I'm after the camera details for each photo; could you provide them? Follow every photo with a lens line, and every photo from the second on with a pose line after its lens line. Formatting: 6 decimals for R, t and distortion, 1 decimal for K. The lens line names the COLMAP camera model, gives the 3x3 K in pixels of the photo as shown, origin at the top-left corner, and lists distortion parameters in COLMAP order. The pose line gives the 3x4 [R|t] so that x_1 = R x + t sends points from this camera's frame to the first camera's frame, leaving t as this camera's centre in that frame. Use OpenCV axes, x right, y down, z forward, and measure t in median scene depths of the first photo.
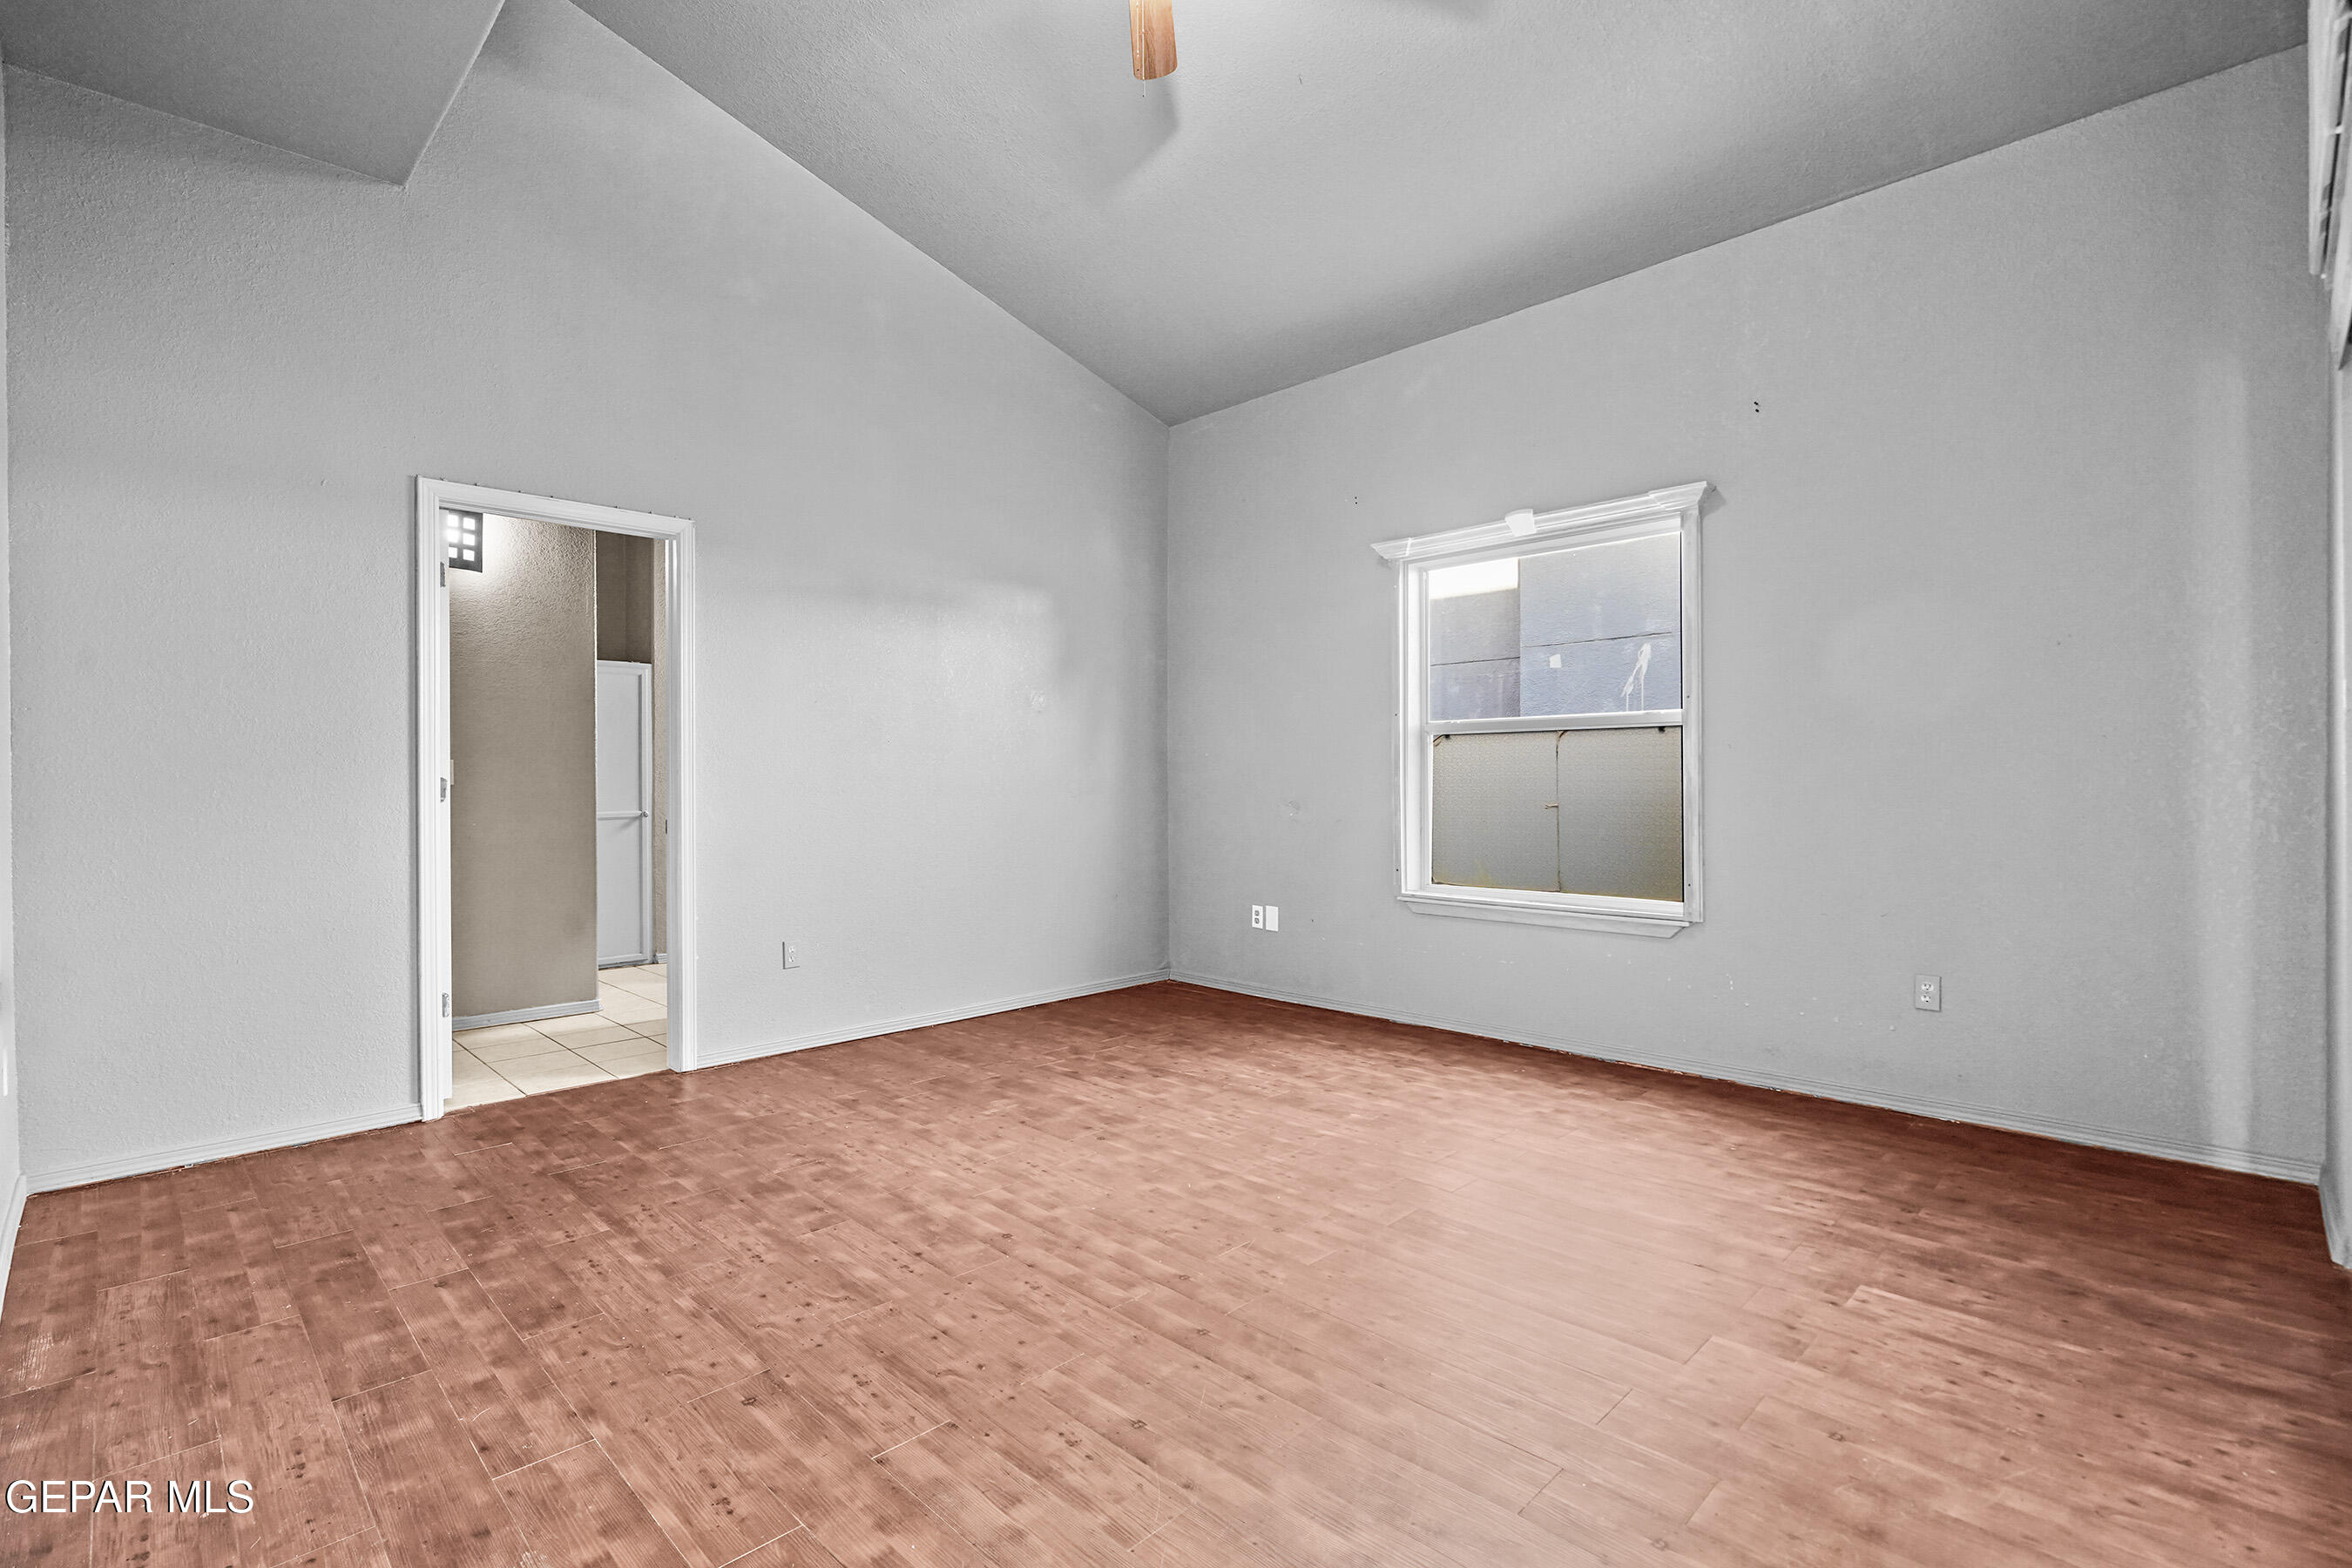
lens RADIAL K [[1080.9, 0, 1177.2], [0, 1080.9, 781.5], [0, 0, 1]] dist [-0.004650, 0.001773]
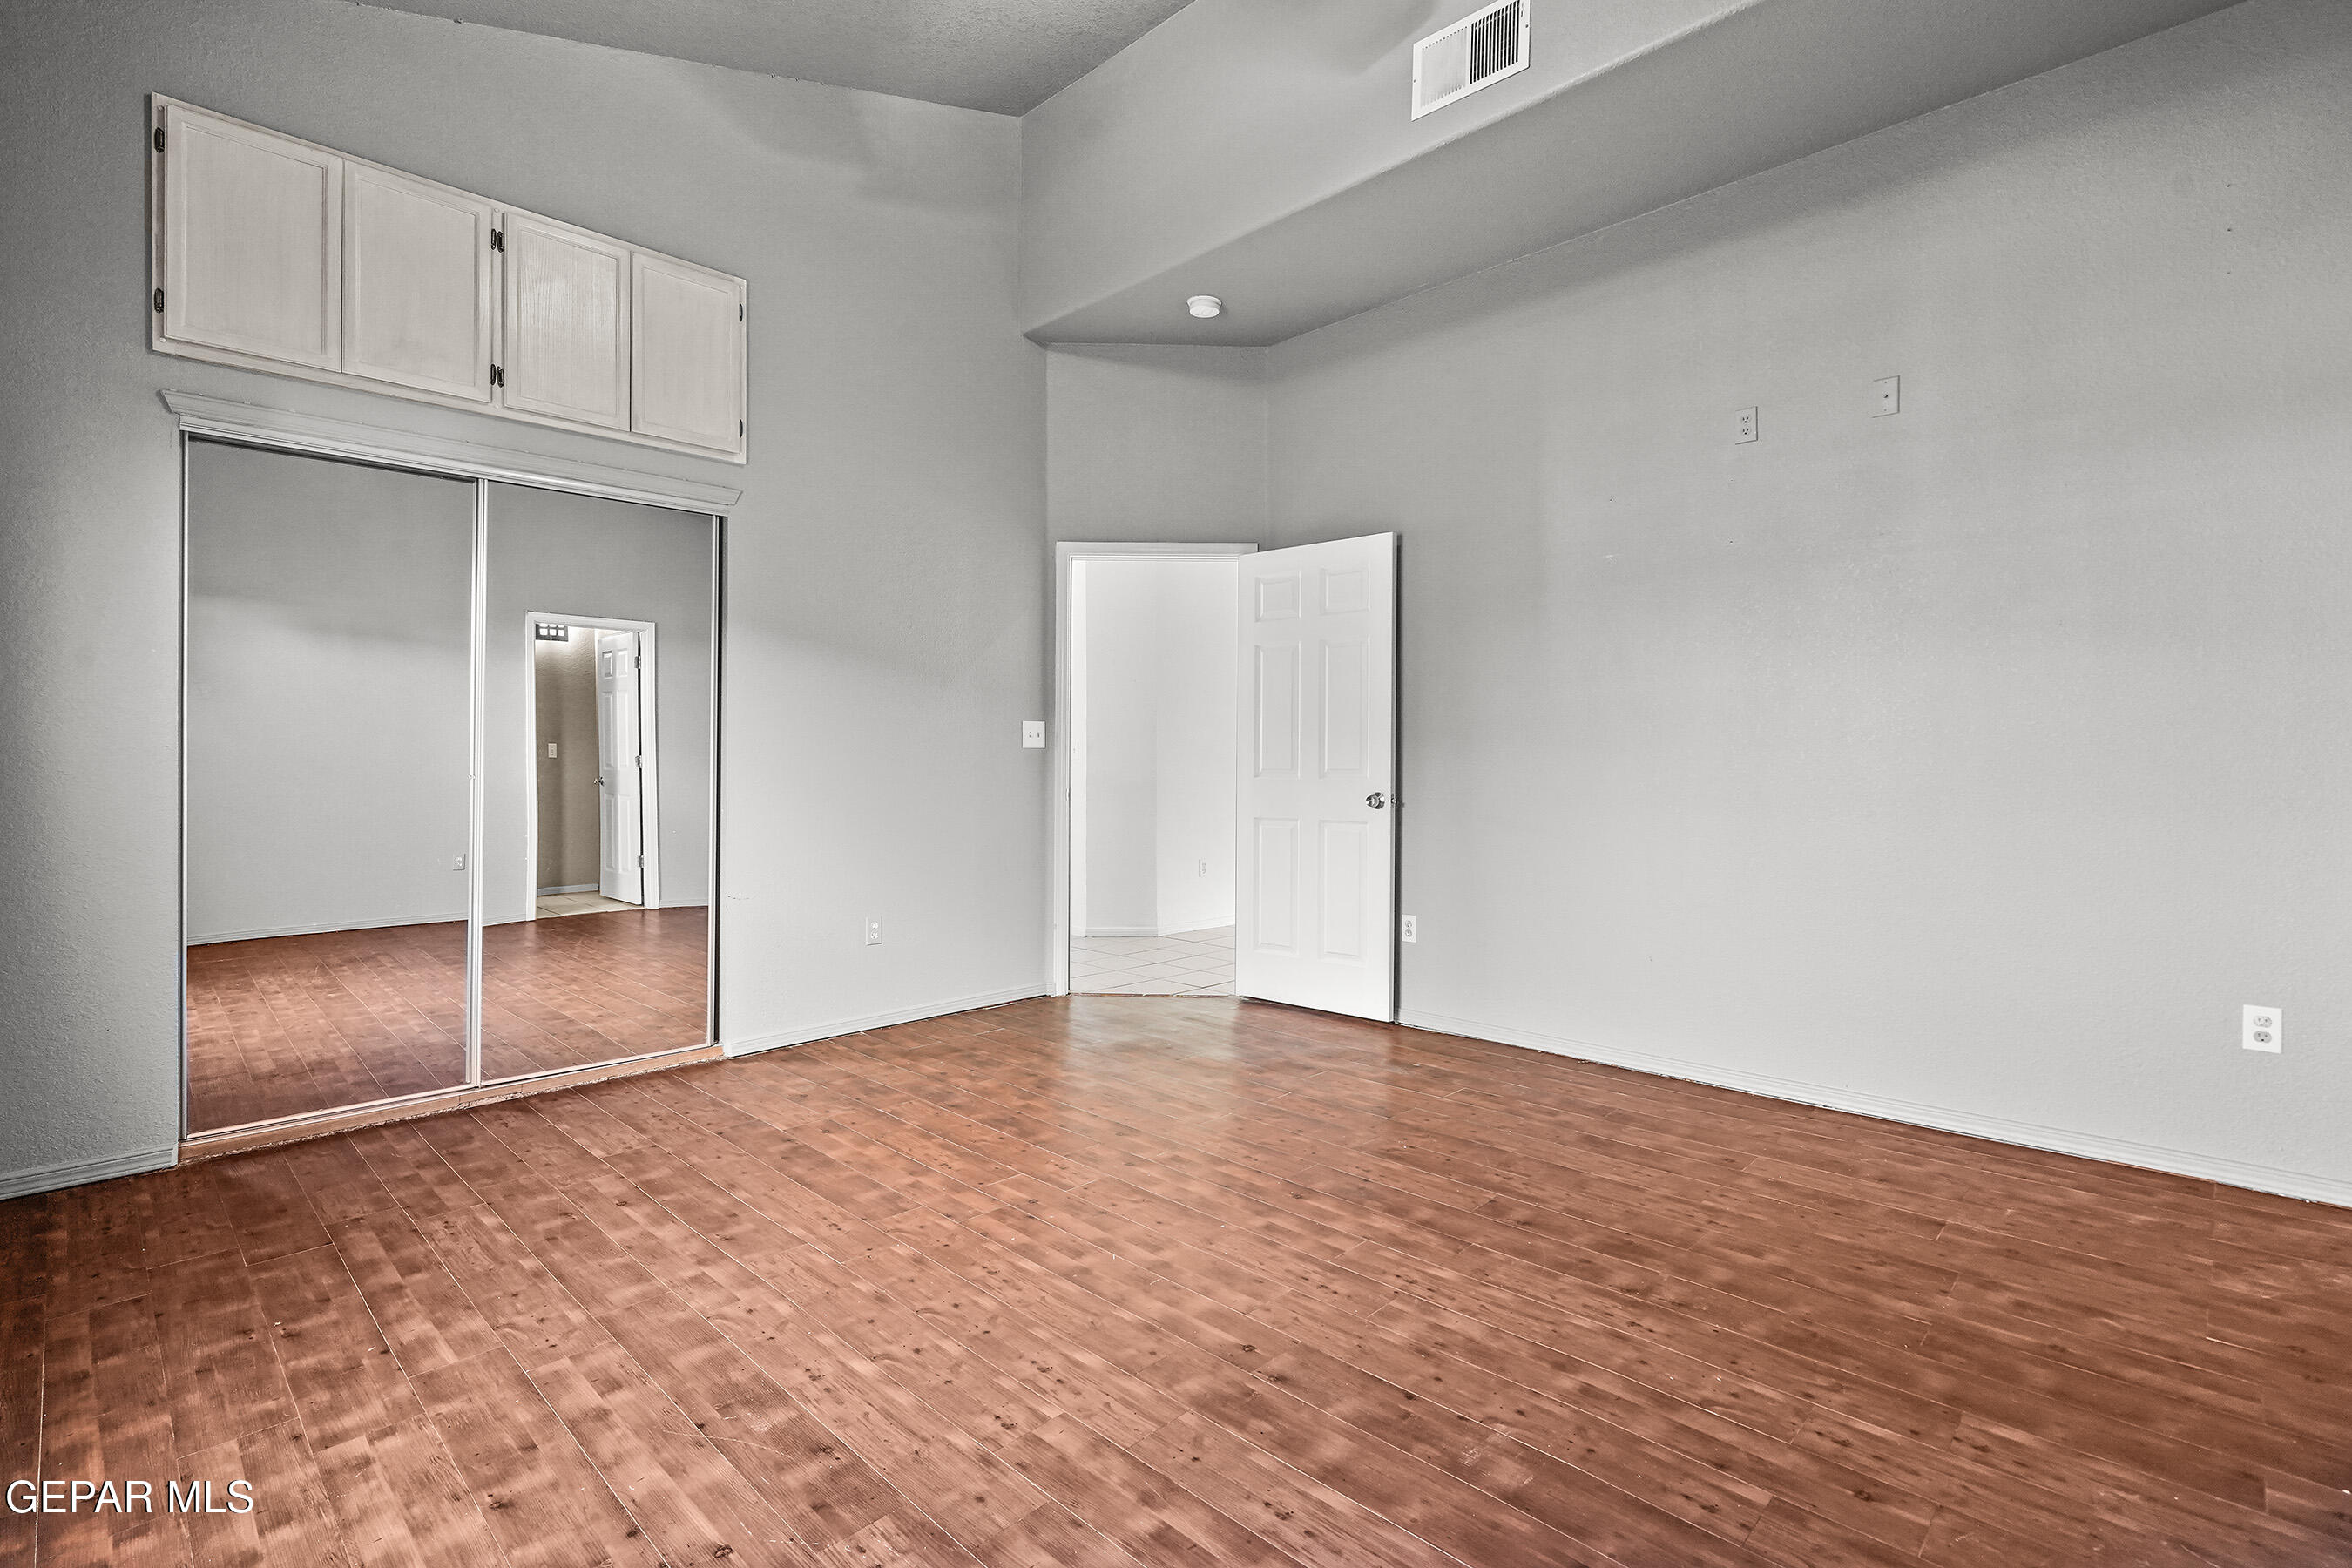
lens RADIAL K [[1080.9, 0, 1175.8], [0, 1080.9, 772.3], [0, 0, 1]] dist [-0.004650, 0.001773]
pose [[-0.999892, 0.008156, -0.012252, -0.028288], [0.008051, 0.999931, 0.008557, 0.003758], [0.012321, 0.008458, -0.999888, 1.796120]]
